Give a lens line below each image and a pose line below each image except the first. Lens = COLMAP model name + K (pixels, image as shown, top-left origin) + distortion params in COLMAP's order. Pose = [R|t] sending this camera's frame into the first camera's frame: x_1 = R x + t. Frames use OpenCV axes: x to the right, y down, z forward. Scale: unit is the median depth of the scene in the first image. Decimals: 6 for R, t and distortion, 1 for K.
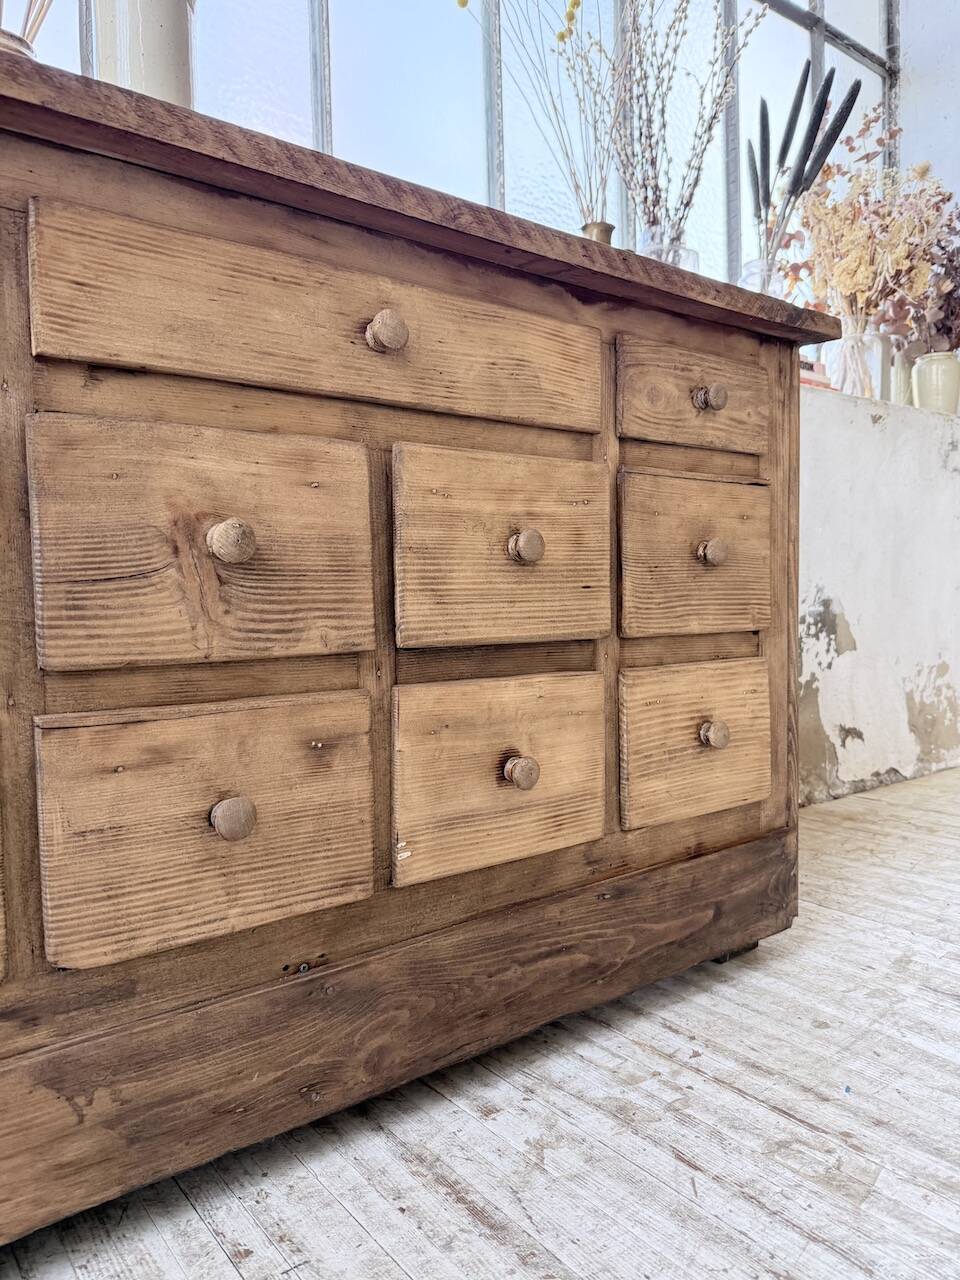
lens RADIAL K [[913.2, 0, 483.9], [0, 913.2, 638.6], [0, 0, 1]] dist [0.061150, -0.086716]
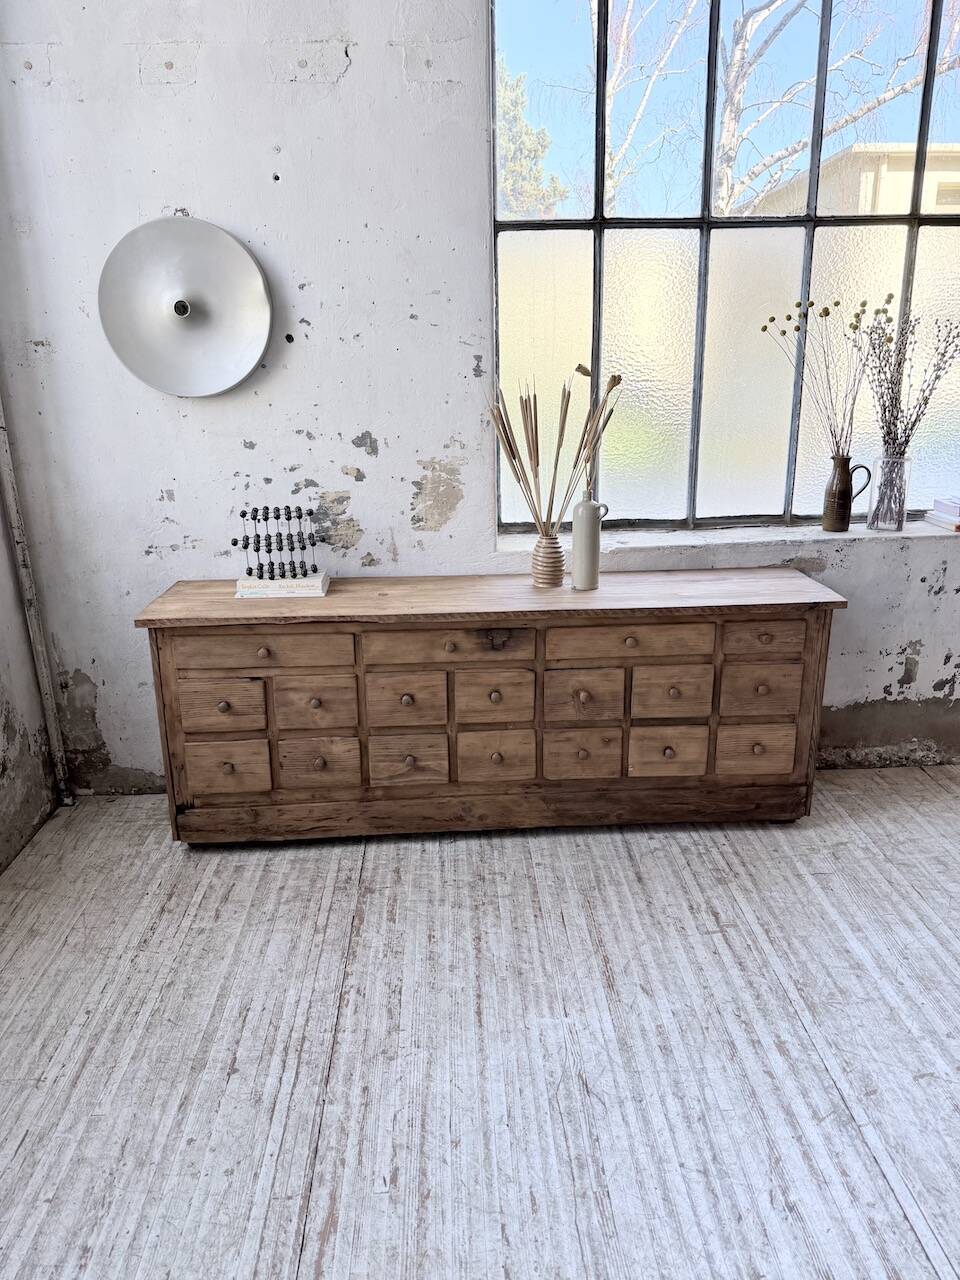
lens RADIAL K [[909.7, 0, 492.0], [0, 909.7, 639.1], [0, 0, 1]] dist [0.061409, -0.070629]
pose [[0.818268, 0.180145, -0.545881, 1.441785], [-0.030717, 0.961972, 0.271415, -1.319368], [0.574016, -0.205322, 0.792684, -2.257707]]
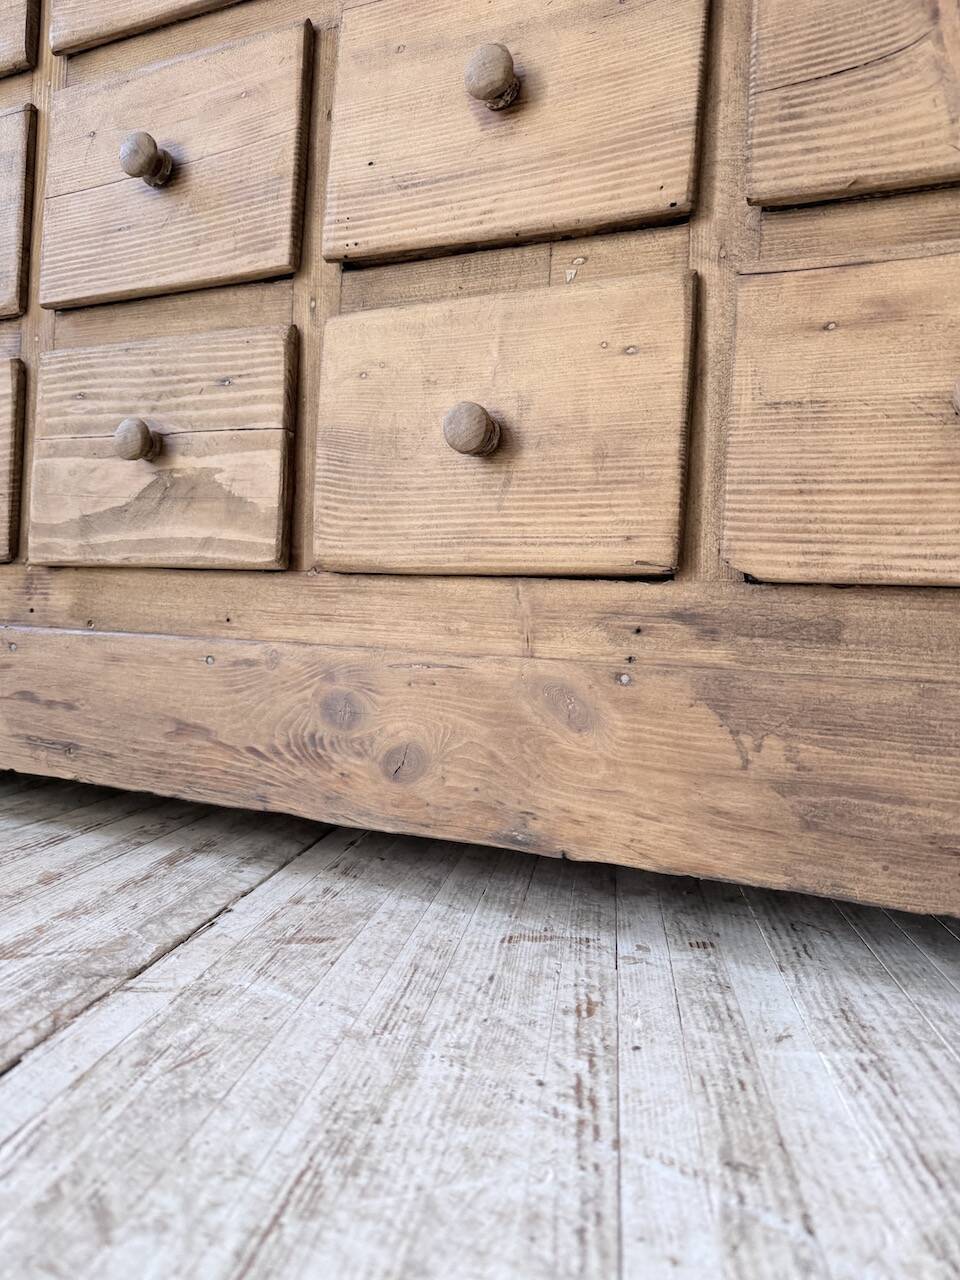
lens RADIAL K [[913.2, 0, 474.3], [0, 913.2, 644.8], [0, 0, 1]] dist [0.061150, -0.086716]
pose [[0.428373, 0.054182, -0.901976, 0.150478], [-0.098342, 0.995067, 0.013068, 0.353776], [0.898235, 0.083104, 0.431588, 0.356977]]
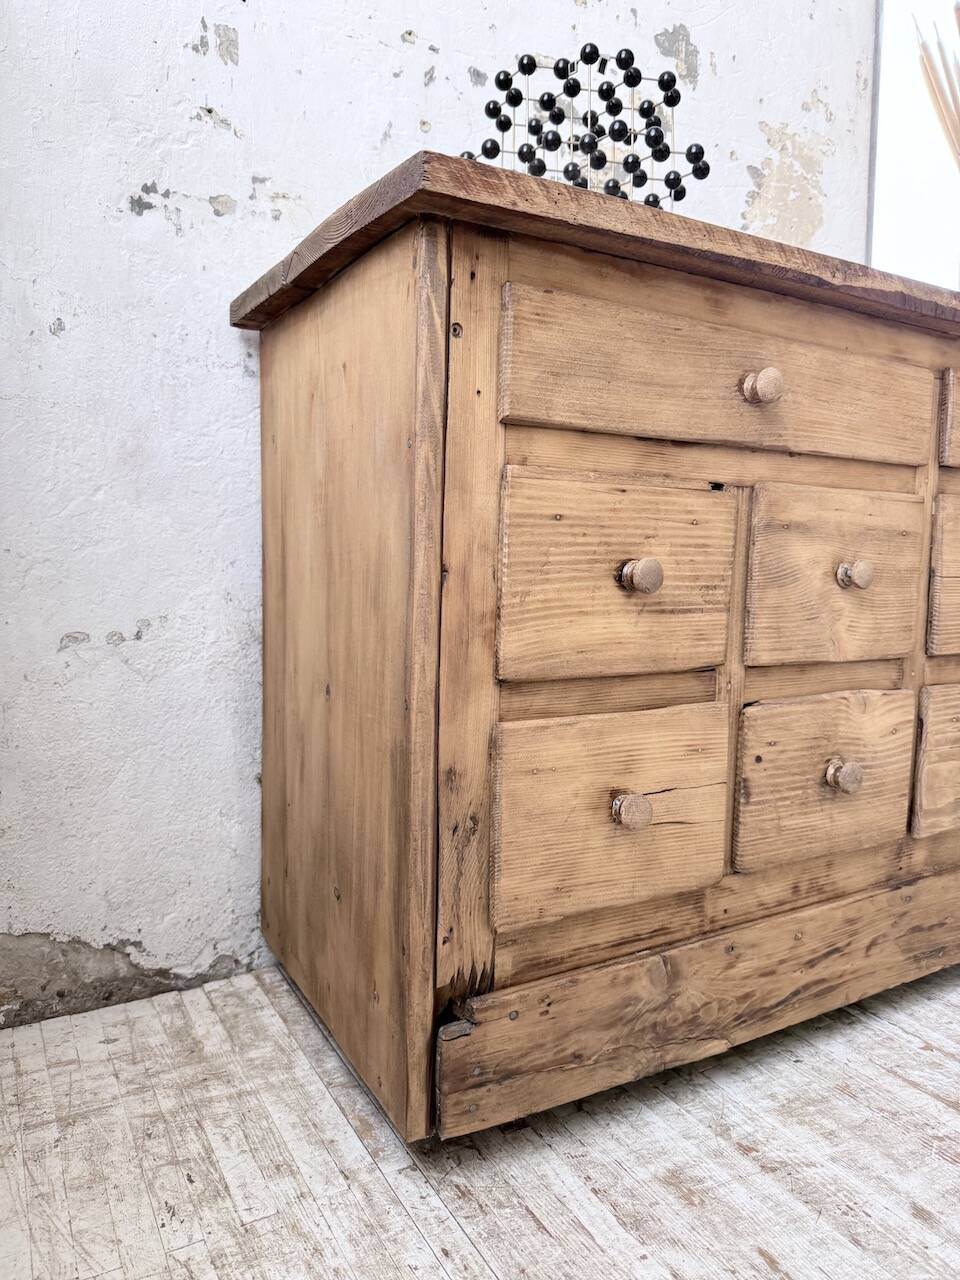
lens RADIAL K [[913.2, 0, 475.0], [0, 913.2, 639.0], [0, 0, 1]] dist [0.061150, -0.086716]
pose [[0.986789, 0.052359, -0.153314, -1.396443], [-0.042968, 0.997028, 0.063943, -0.025566], [0.156206, -0.056510, 0.986107, -1.082958]]
